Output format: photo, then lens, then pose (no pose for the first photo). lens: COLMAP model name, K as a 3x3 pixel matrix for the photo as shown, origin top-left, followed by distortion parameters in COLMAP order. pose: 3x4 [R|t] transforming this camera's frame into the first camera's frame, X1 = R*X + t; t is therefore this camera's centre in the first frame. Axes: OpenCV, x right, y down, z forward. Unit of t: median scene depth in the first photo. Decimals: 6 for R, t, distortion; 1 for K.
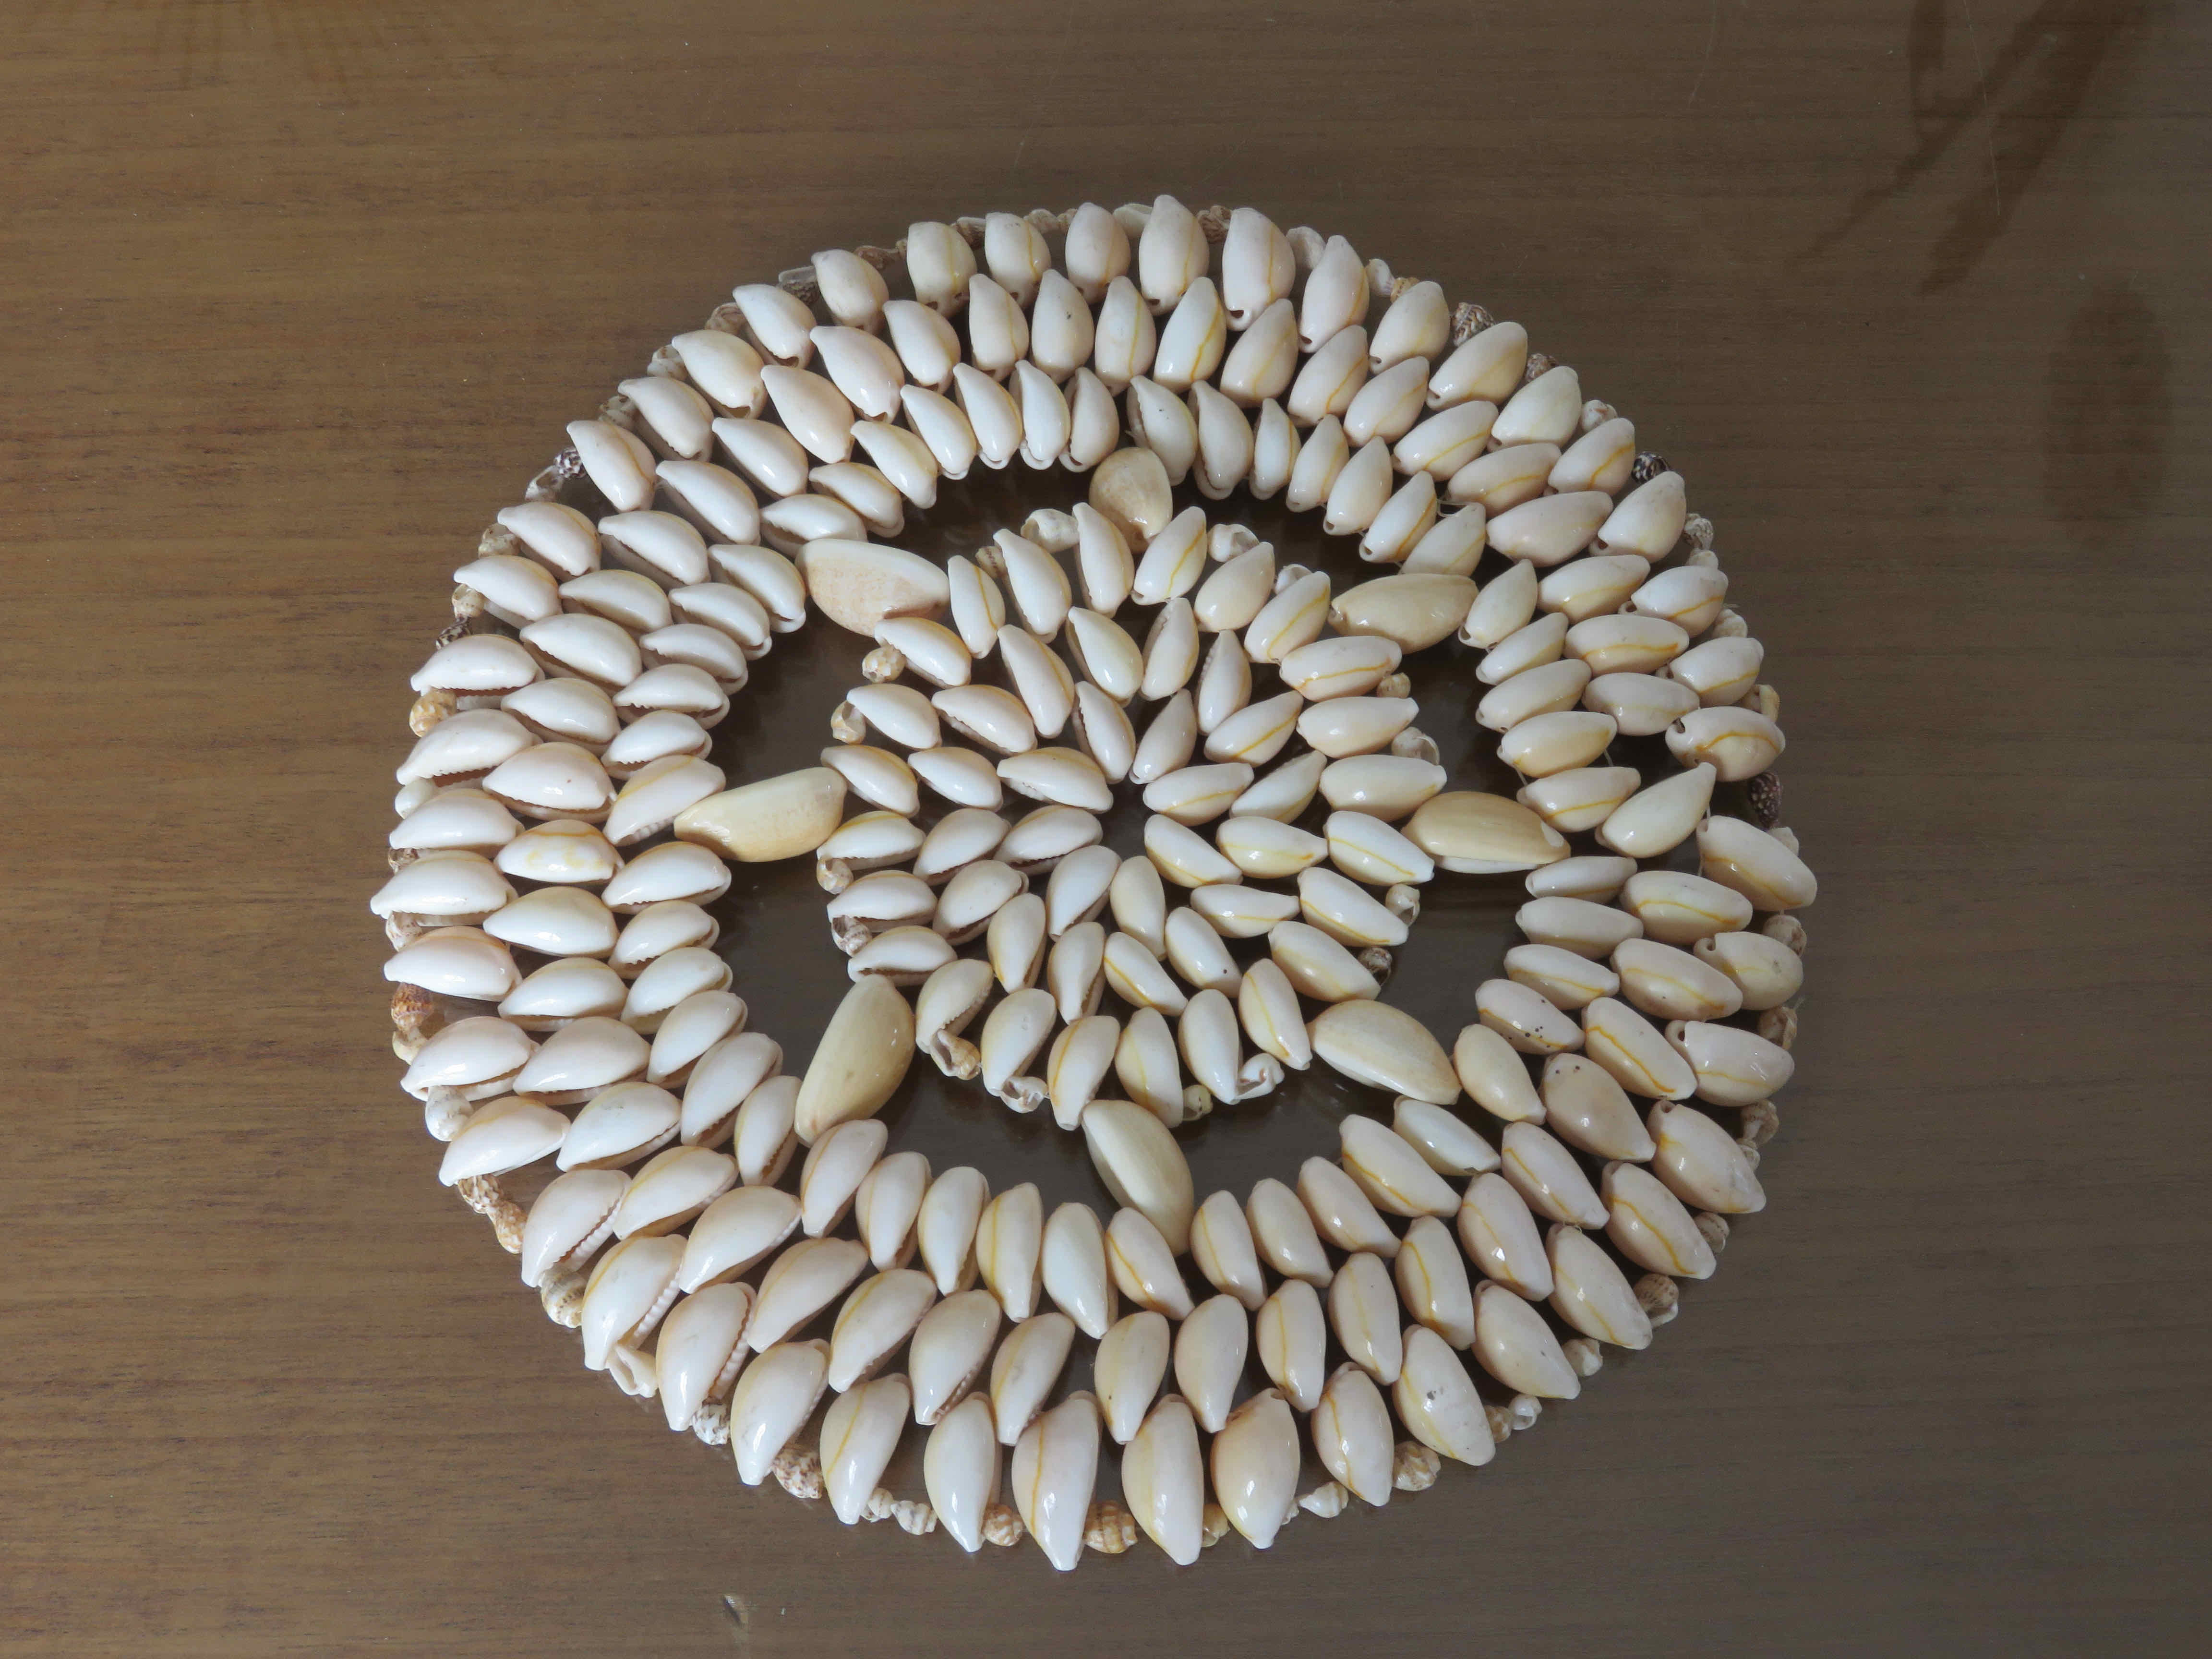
lens RADIAL K [[2532.2, 0, 1091.7], [0, 2532.2, 823.1], [0, 0, 1]] dist [-0.057431, 0.000000]
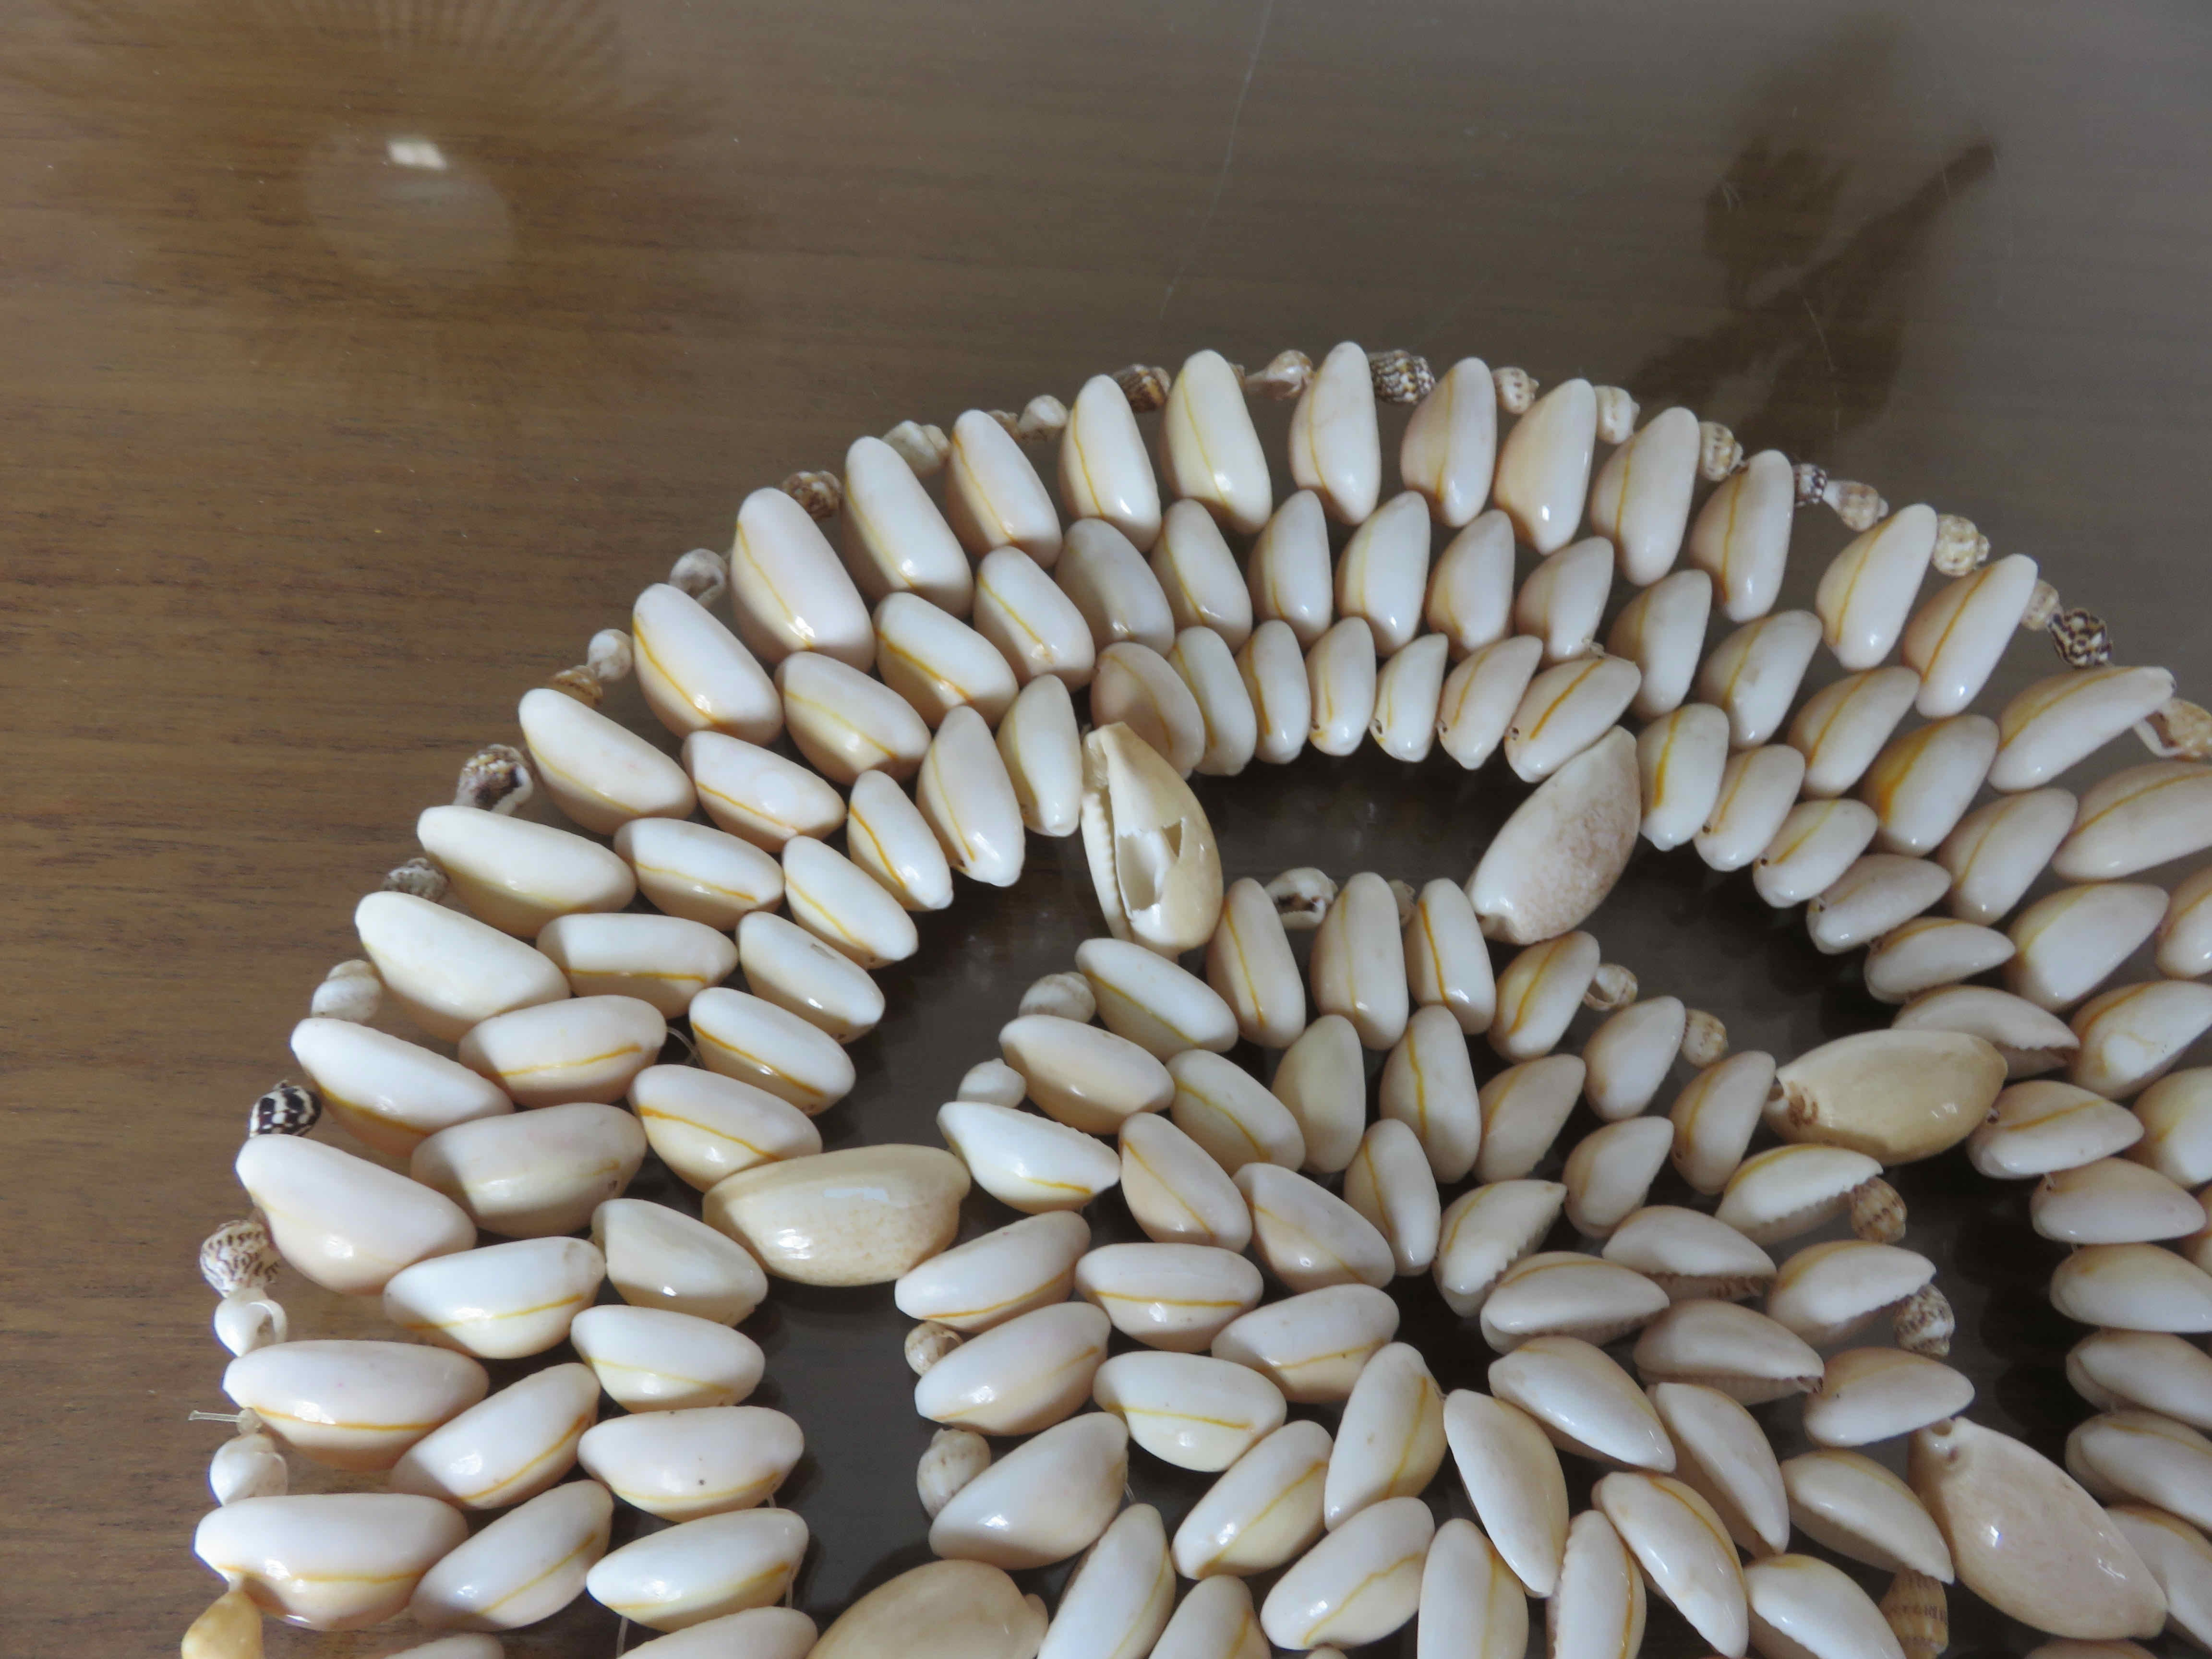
lens RADIAL K [[1684.7, 0, 1103.3], [0, 1684.7, 833.5], [0, 0, 1]] dist [-0.013207, -0.000763]
pose [[0.996829, 0.055380, 0.057146, -0.074333], [-0.049673, 0.994057, -0.096866, -0.060366], [-0.062170, 0.093720, 0.993656, 0.559793]]
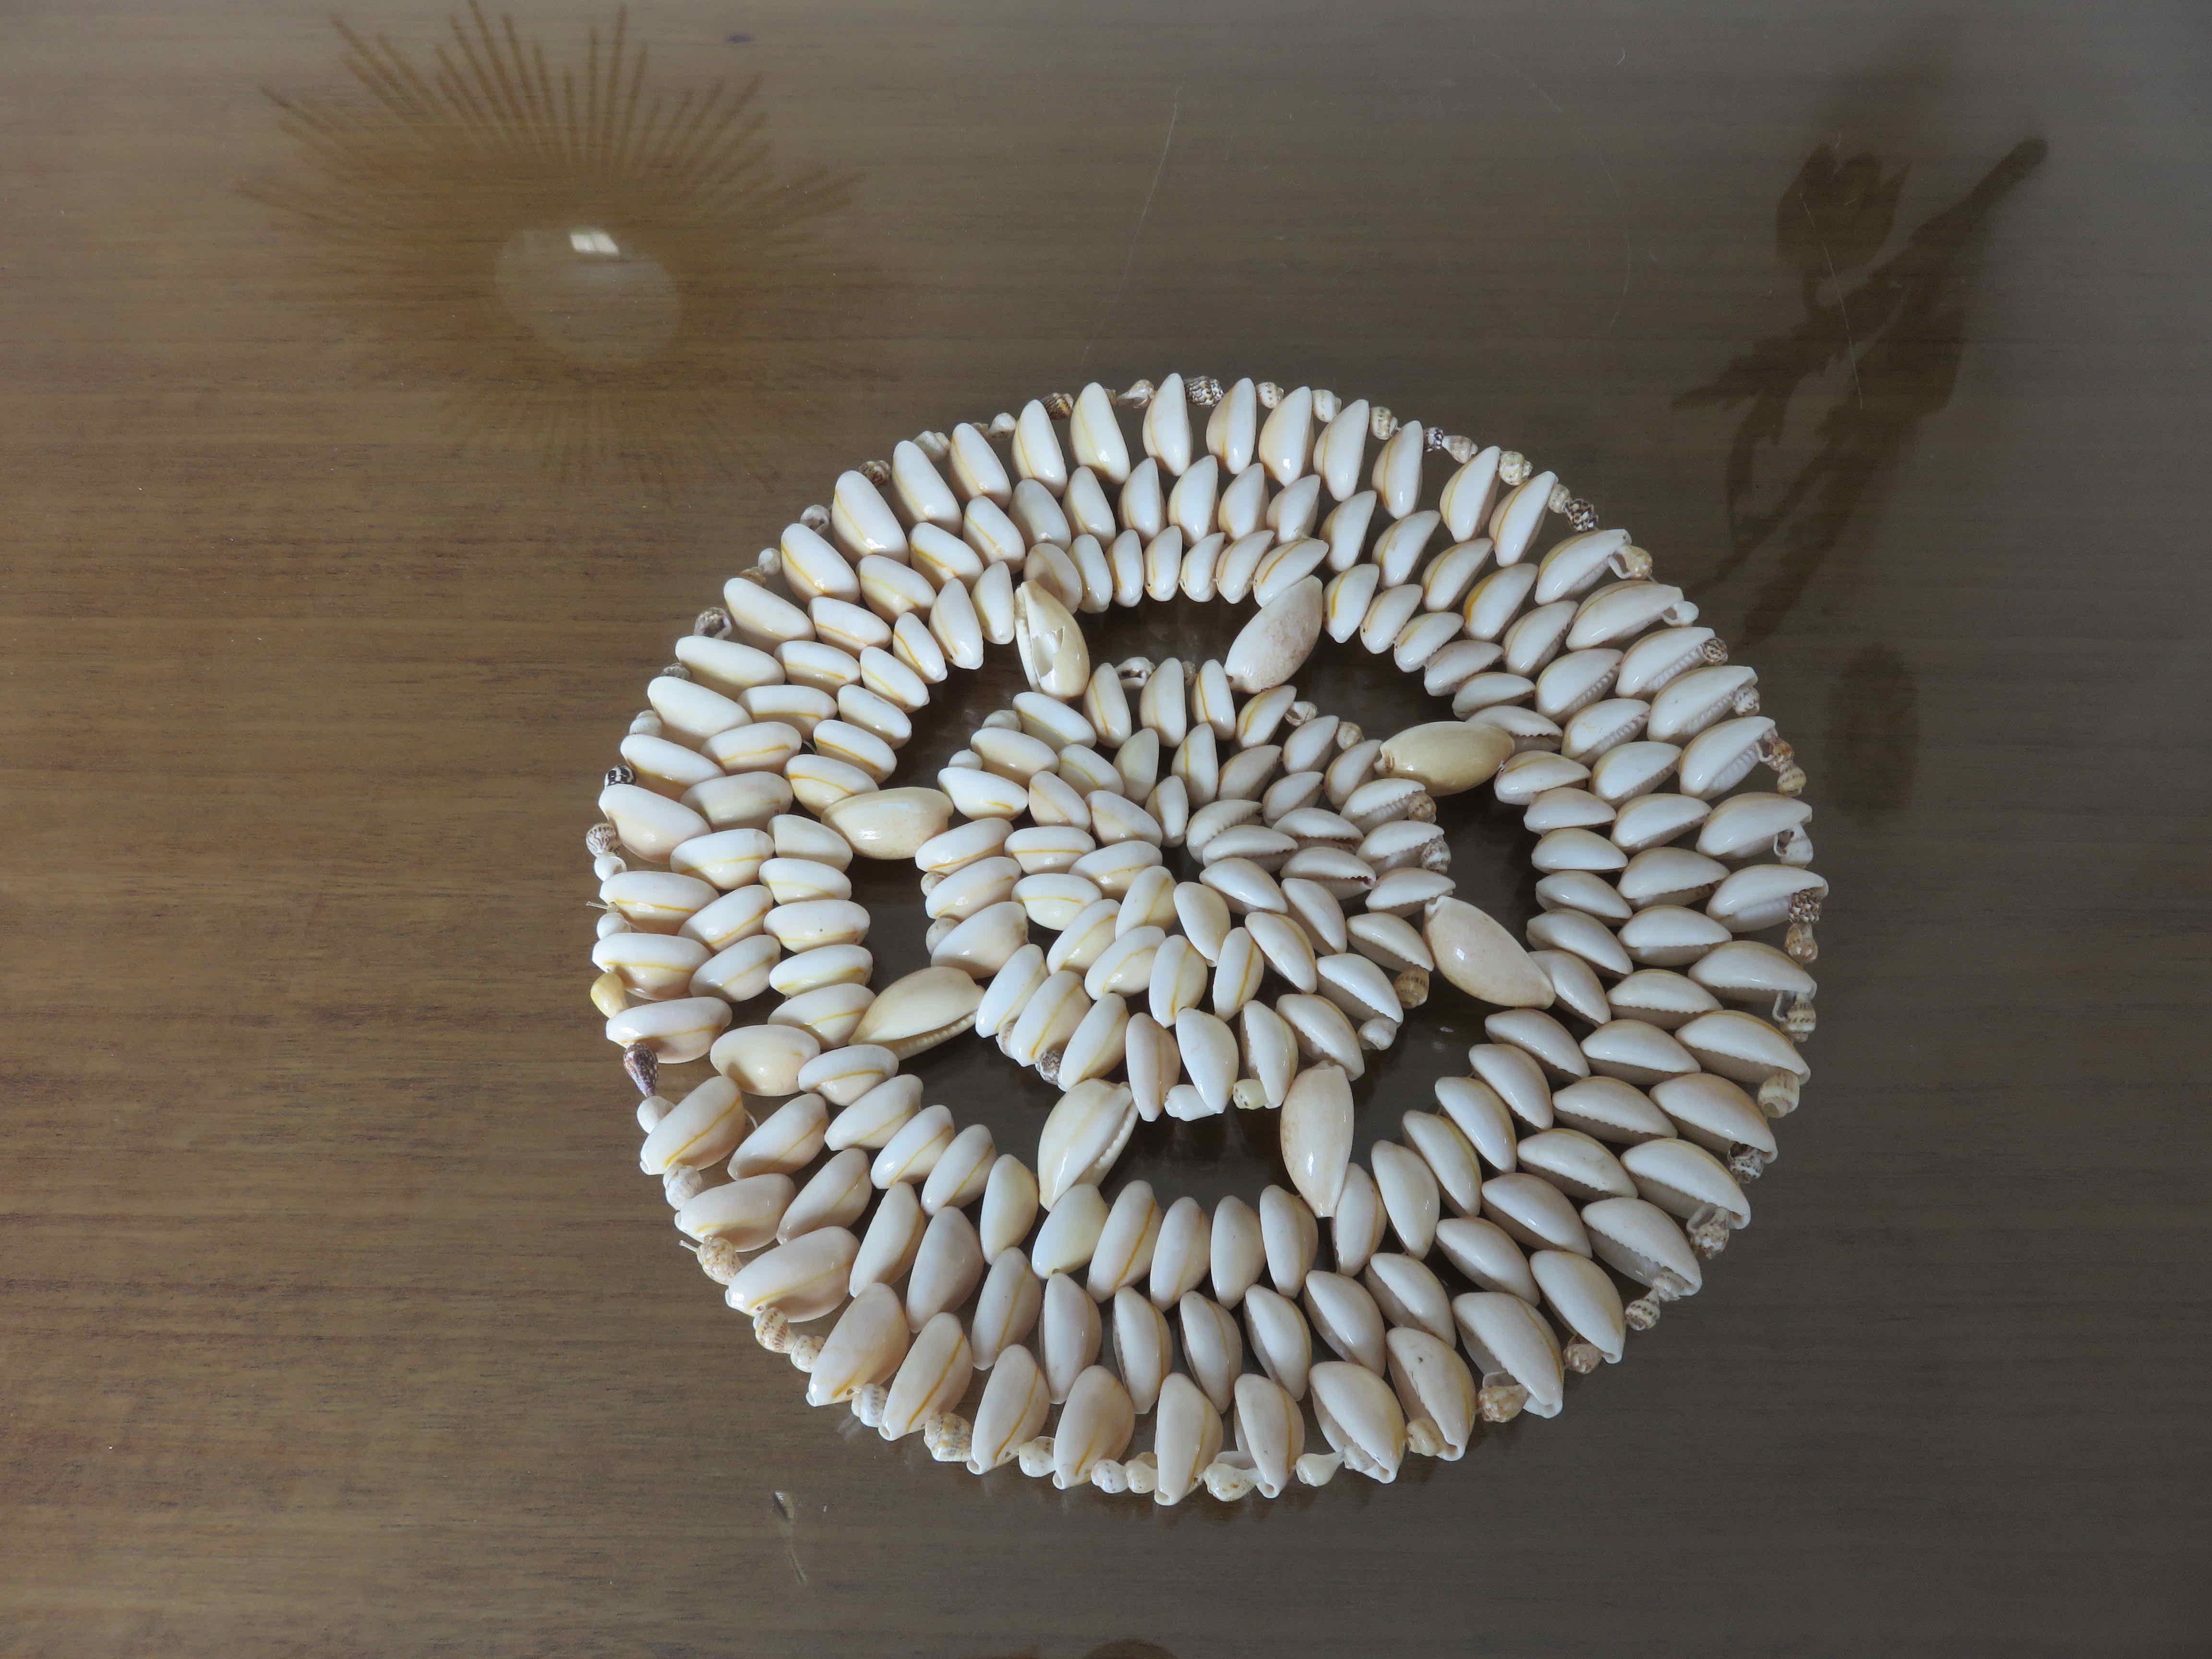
lens RADIAL K [[1684.7, 0, 1099.5], [0, 1684.7, 829.6], [0, 0, 1]] dist [-0.013207, -0.000763]
pose [[0.998934, 0.024544, -0.039094, 0.019727], [-0.028862, 0.993060, -0.114016, 0.080724], [0.036024, 0.115023, 0.992709, 0.190561]]
